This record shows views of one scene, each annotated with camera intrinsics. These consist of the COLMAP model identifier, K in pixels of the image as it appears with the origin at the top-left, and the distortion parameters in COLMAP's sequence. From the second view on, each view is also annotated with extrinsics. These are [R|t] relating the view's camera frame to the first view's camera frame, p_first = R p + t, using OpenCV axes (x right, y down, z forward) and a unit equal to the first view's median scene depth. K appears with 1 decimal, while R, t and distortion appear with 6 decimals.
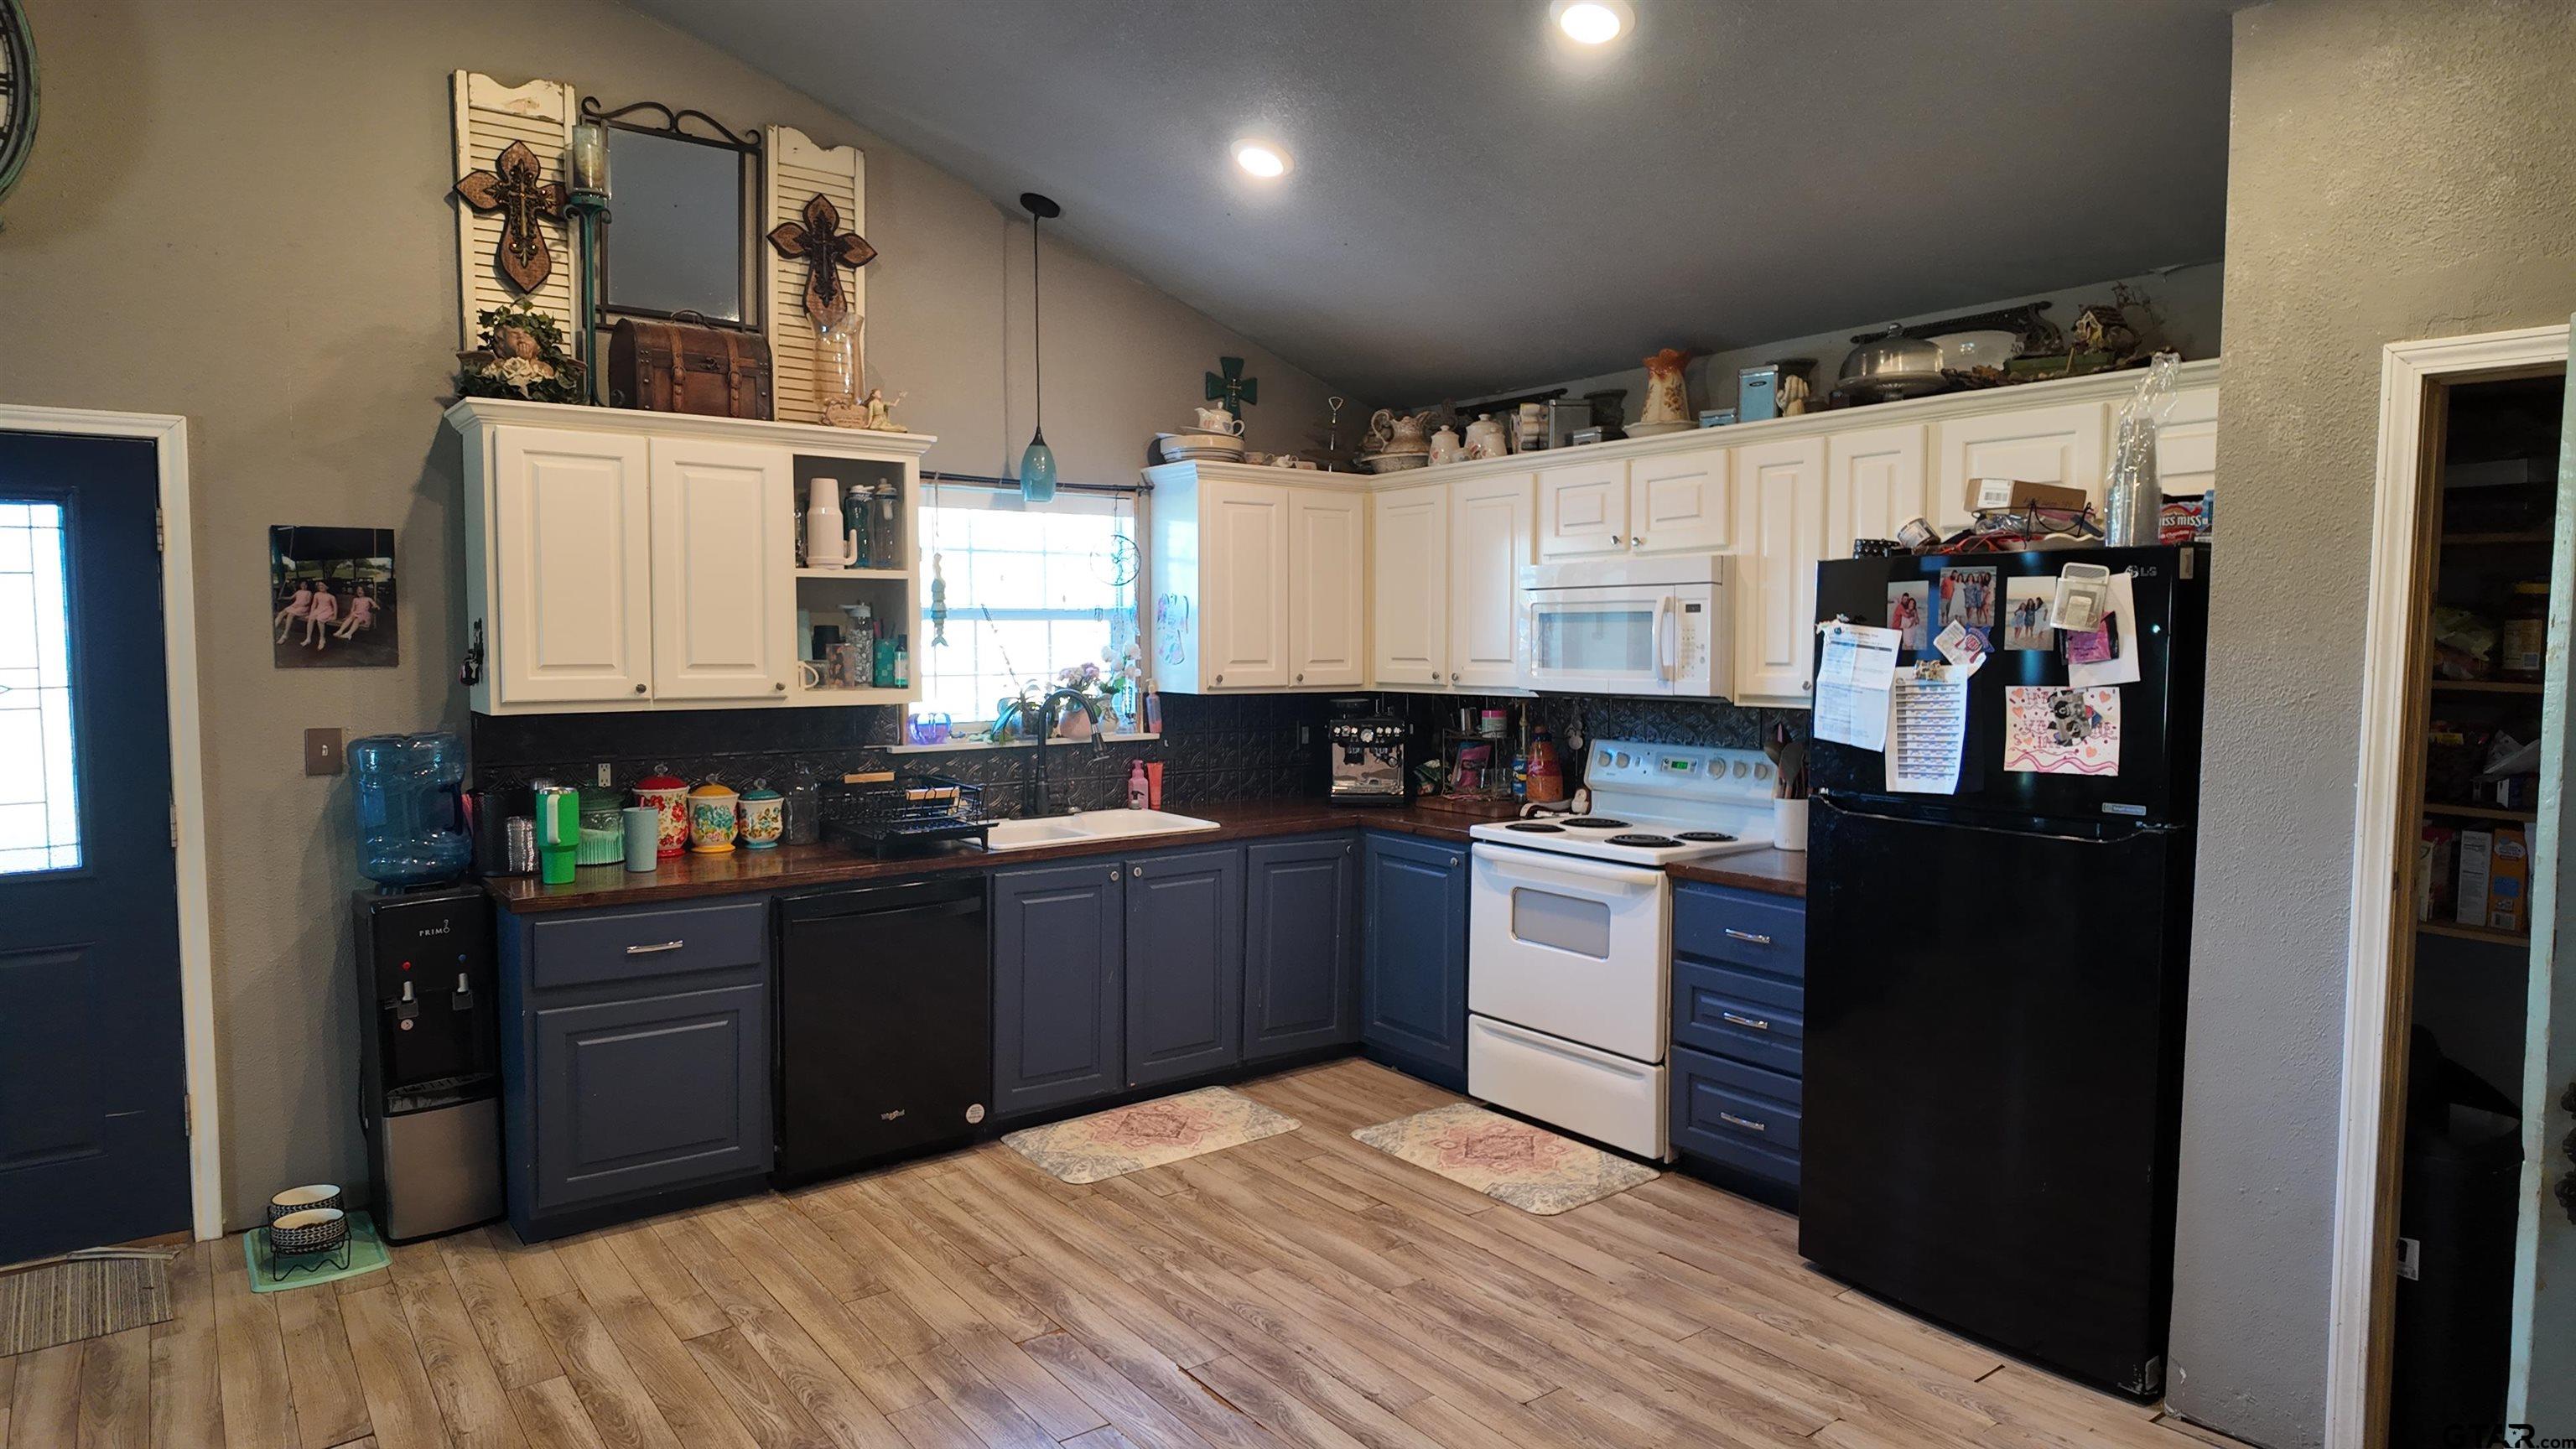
lens RADIAL K [[1496.8, 0, 1288.0], [0, 1496.8, 724.5], [0, 0, 1]] dist [0.108750, -0.132627]
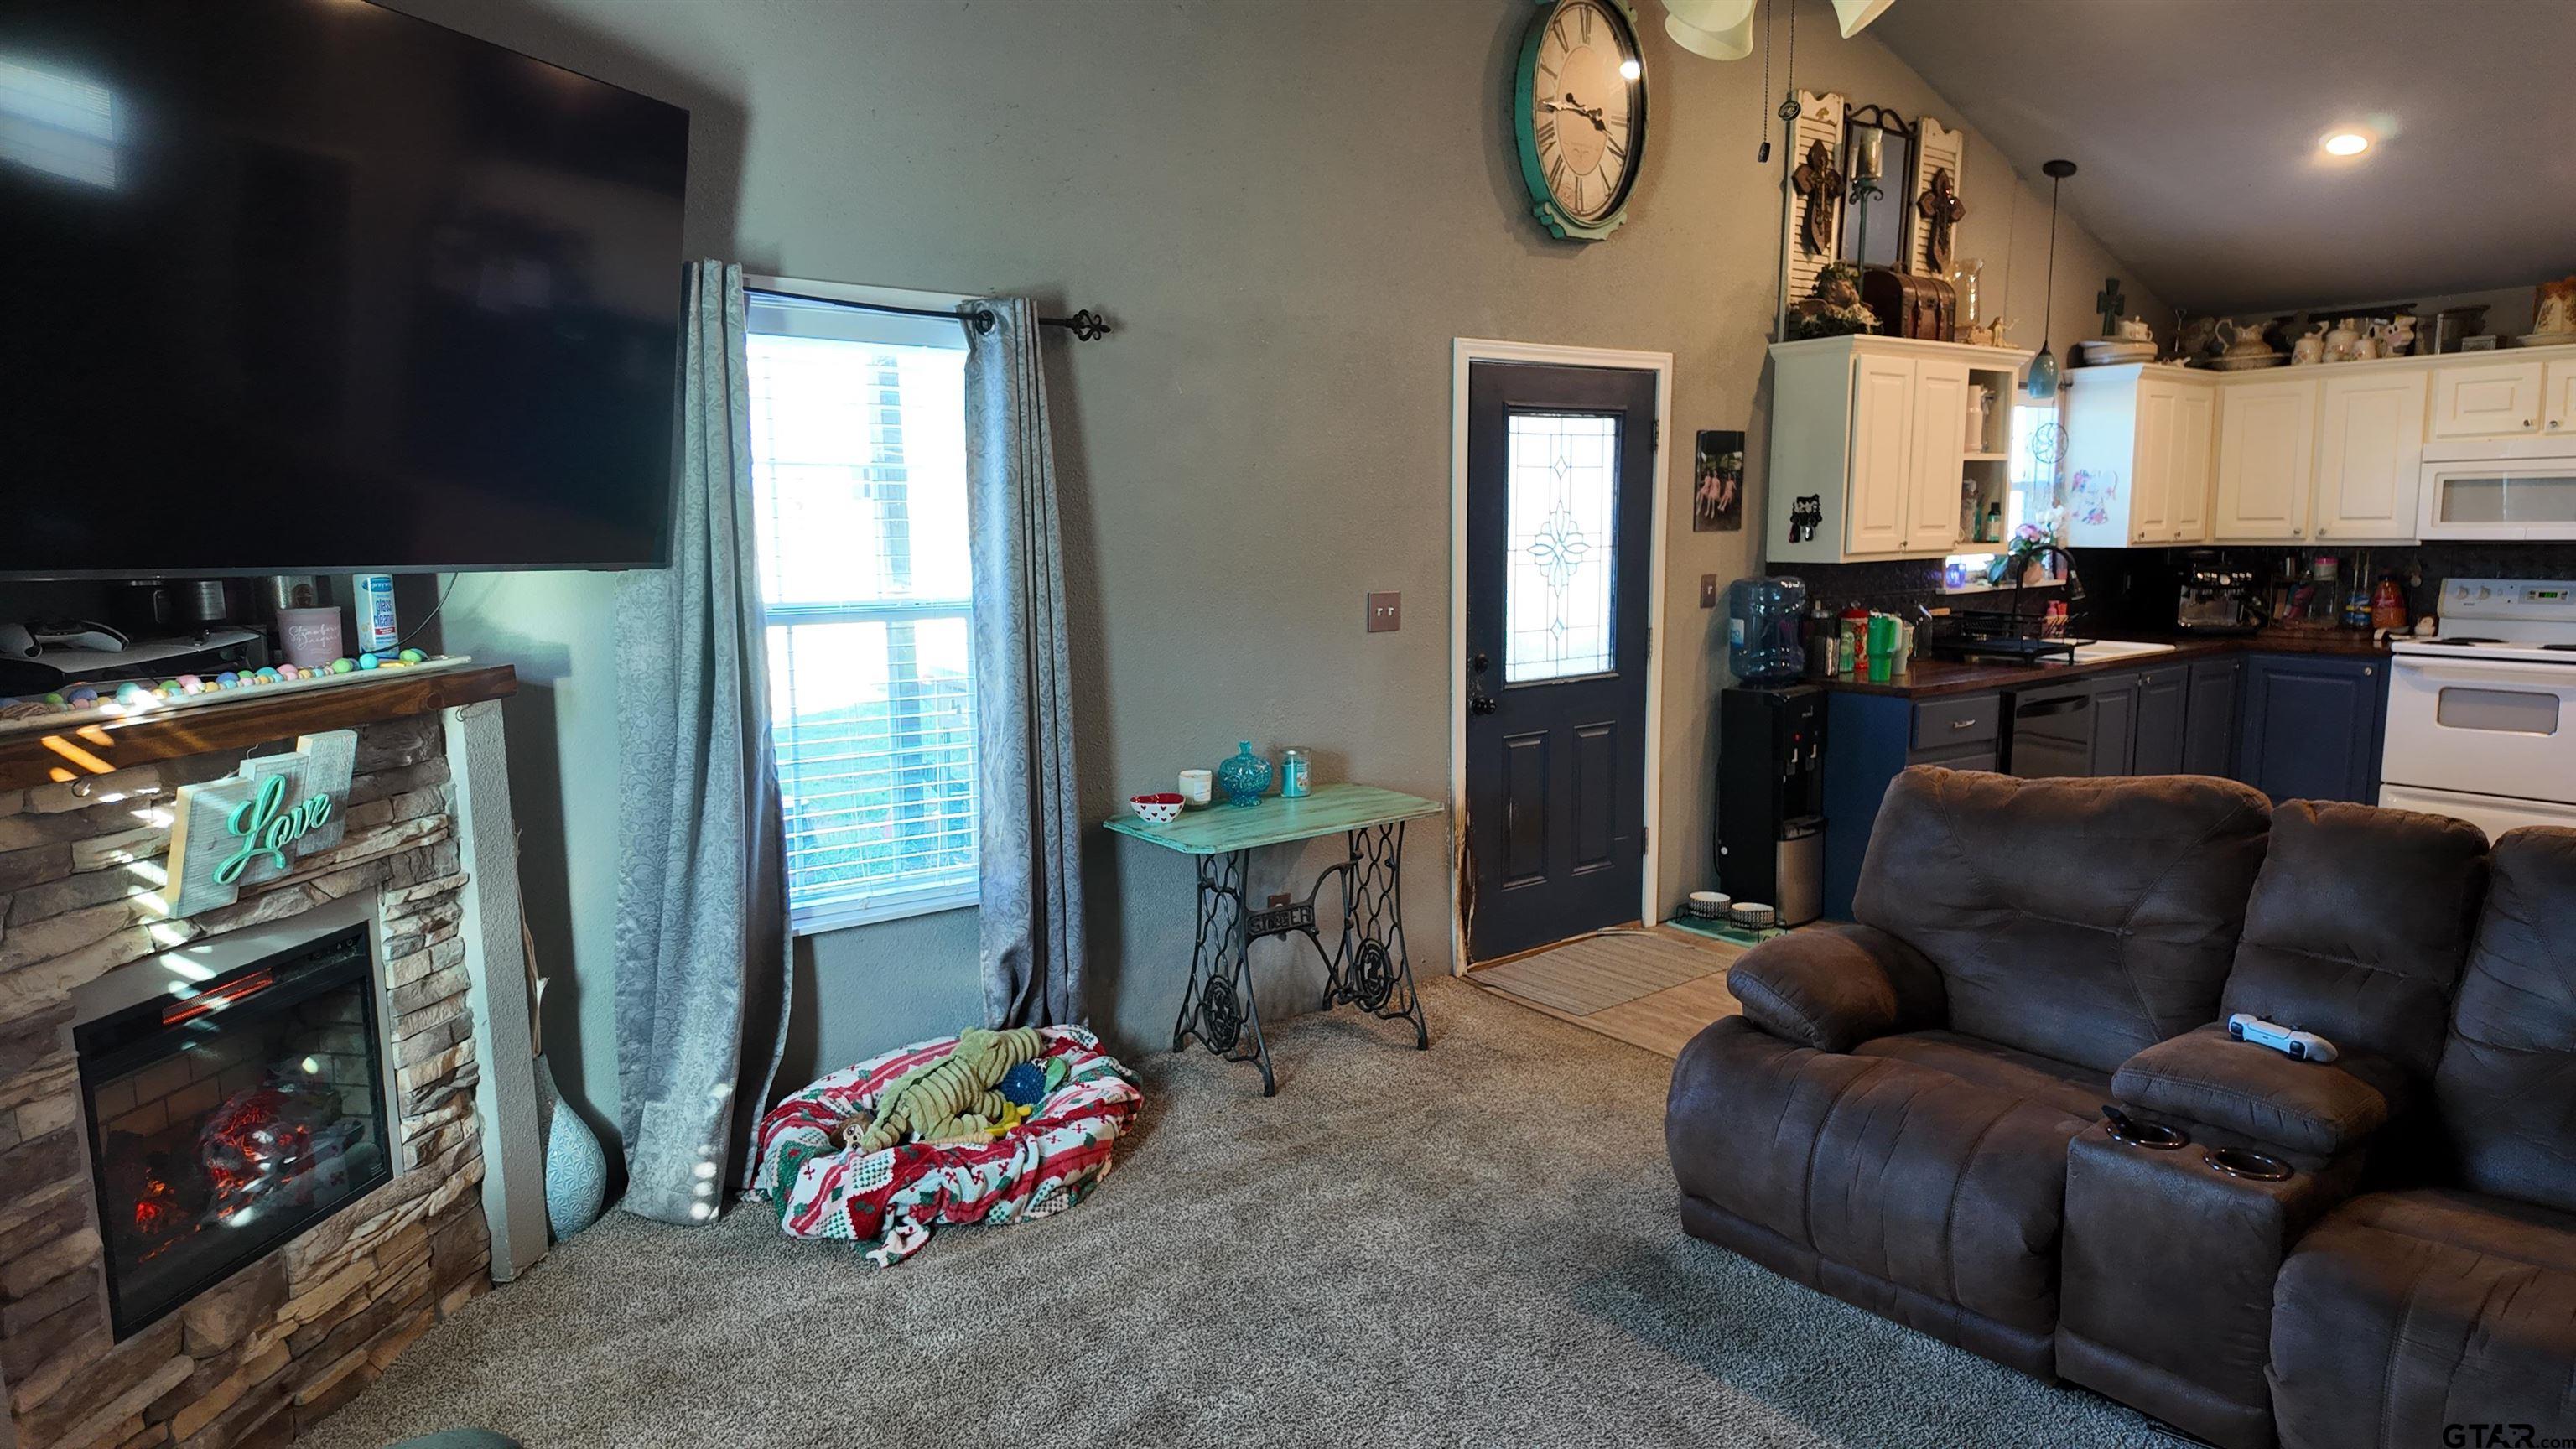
lens RADIAL K [[1504.2, 0, 1288.0], [0, 1504.2, 724.5], [0, 0, 1]] dist [0.031604, -0.036100]
pose [[0.999902, -0.013945, 0.001543, -0.965287], [0.013788, 0.997025, 0.075838, 0.027769], [-0.002596, -0.075809, 0.997119, -0.375922]]
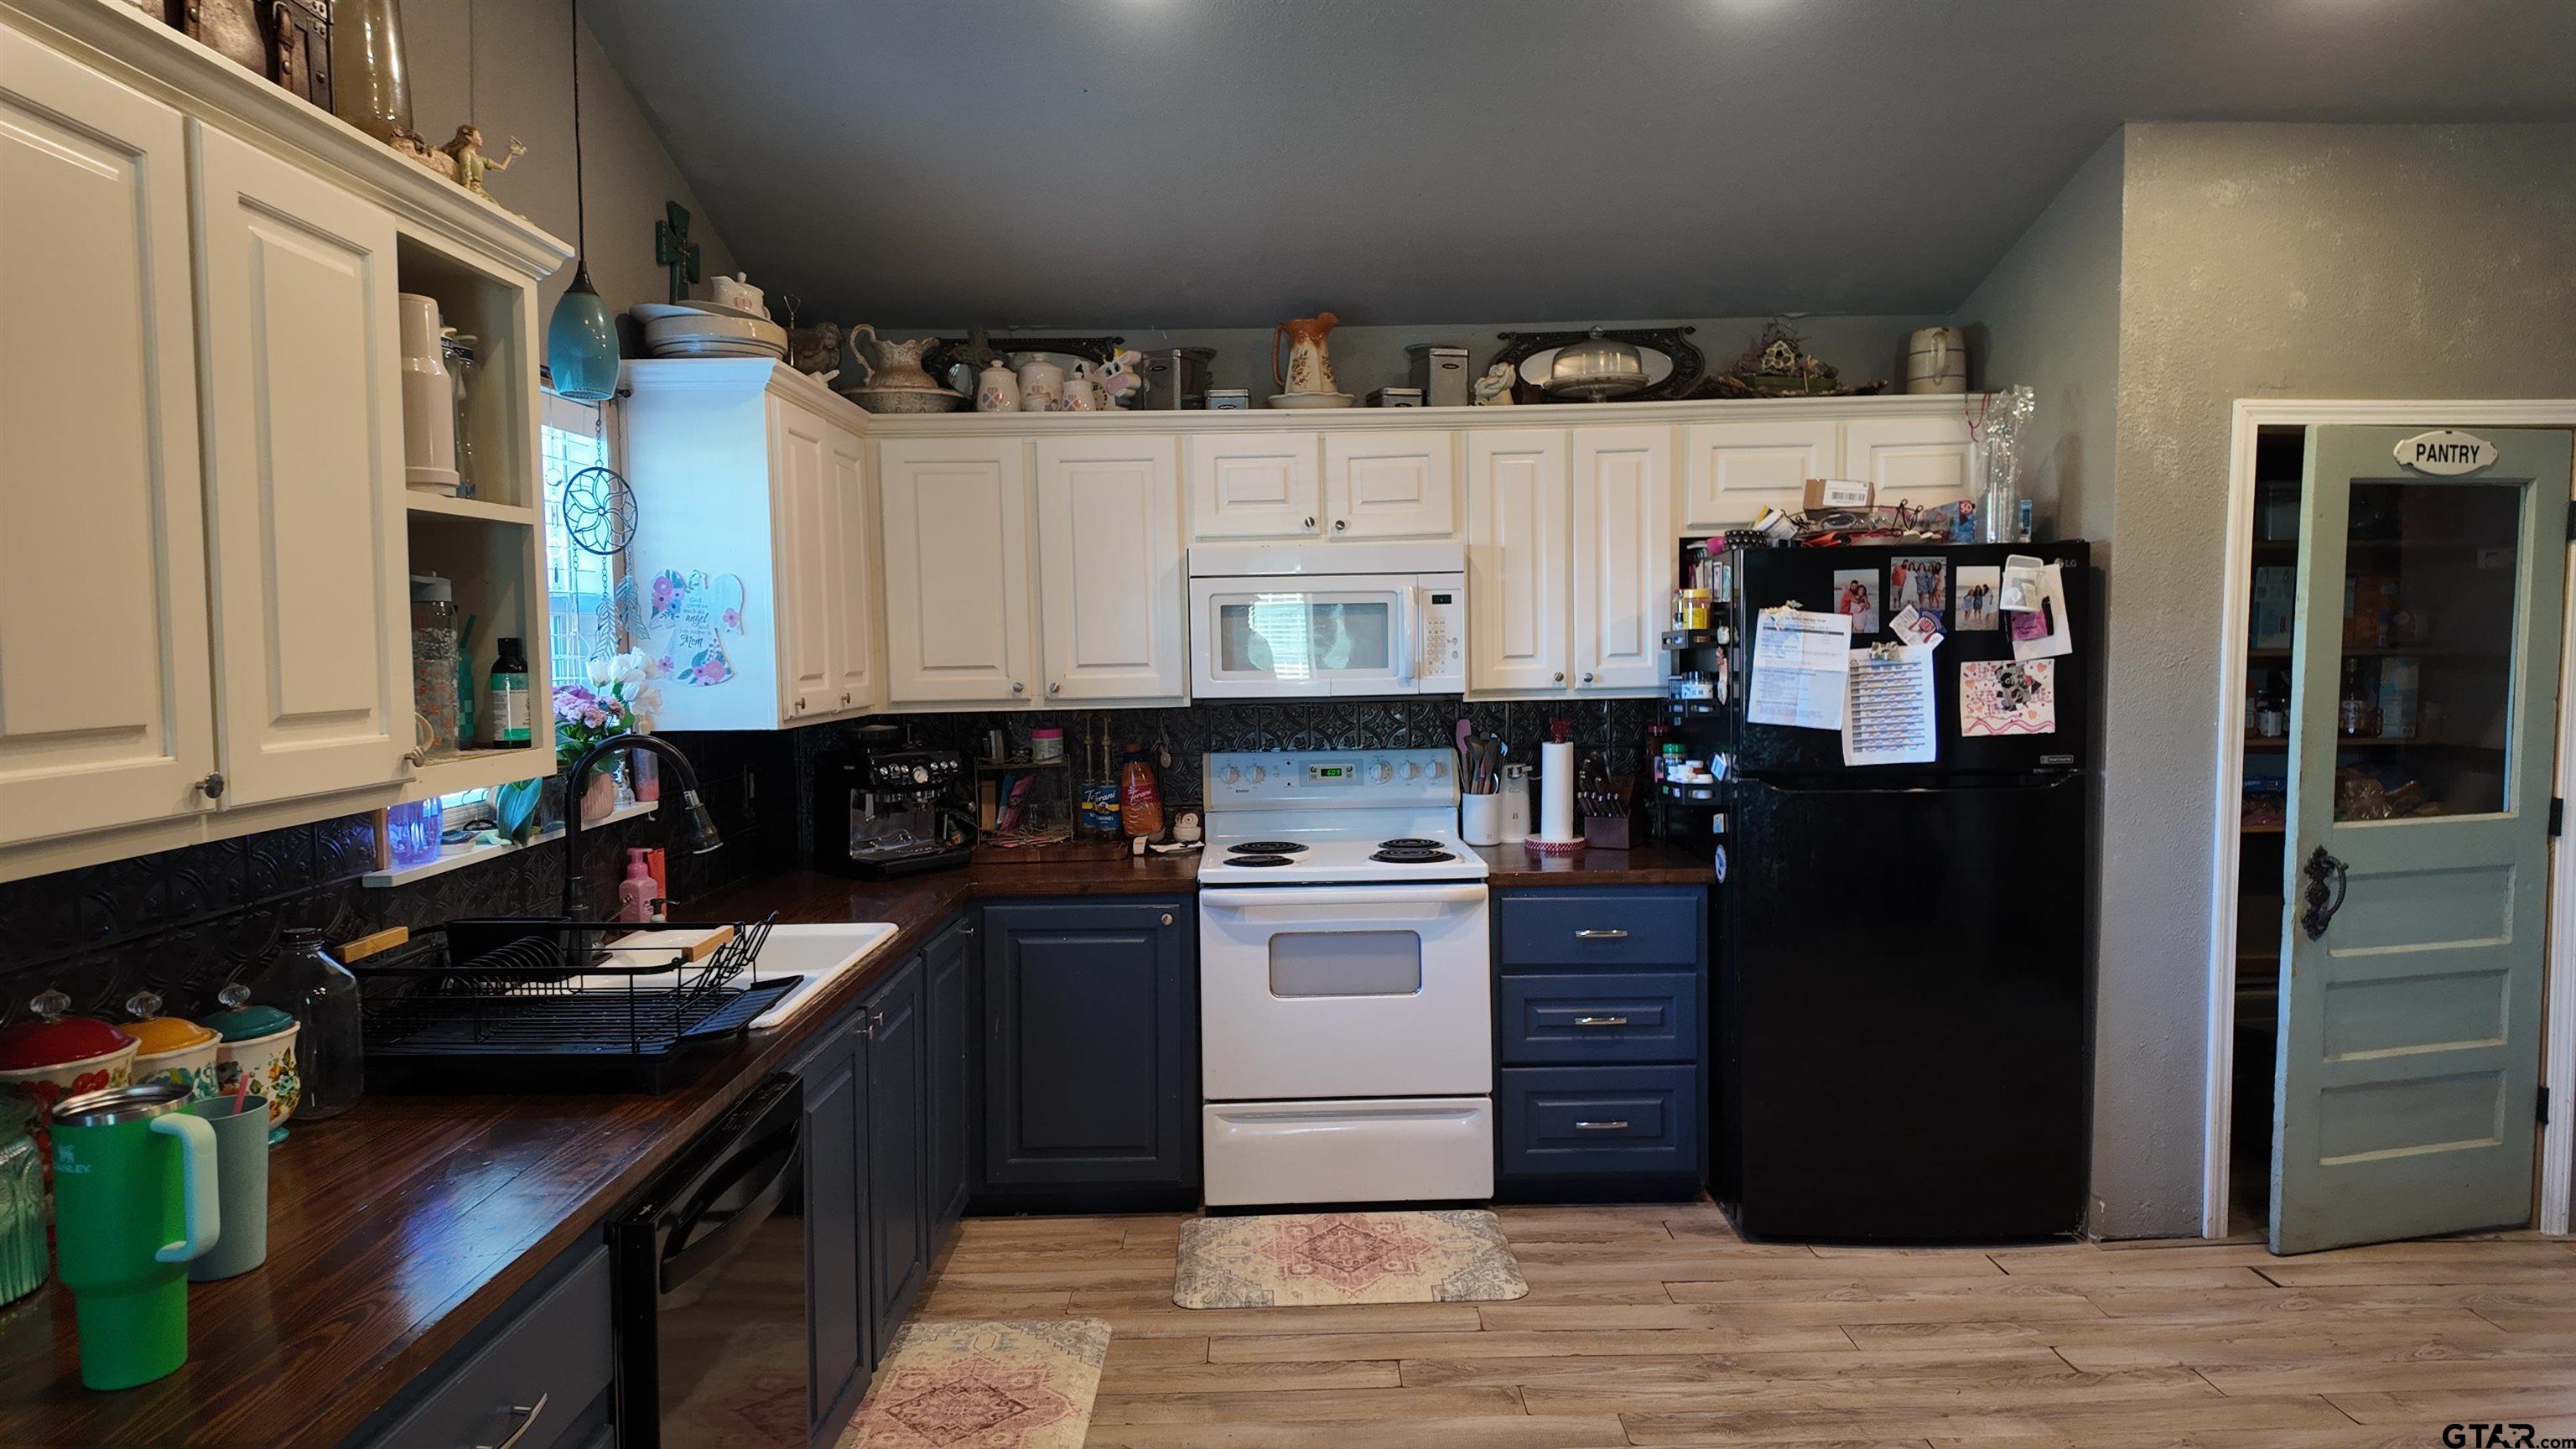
lens RADIAL K [[1496.8, 0, 1288.0], [0, 1496.8, 724.5], [0, 0, 1]] dist [0.108750, -0.132627]
pose [[0.585607, -0.059059, 0.808441, -0.556650], [0.066168, 0.997497, 0.024941, -0.030174], [-0.807890, 0.038887, 0.588049, 0.551273]]
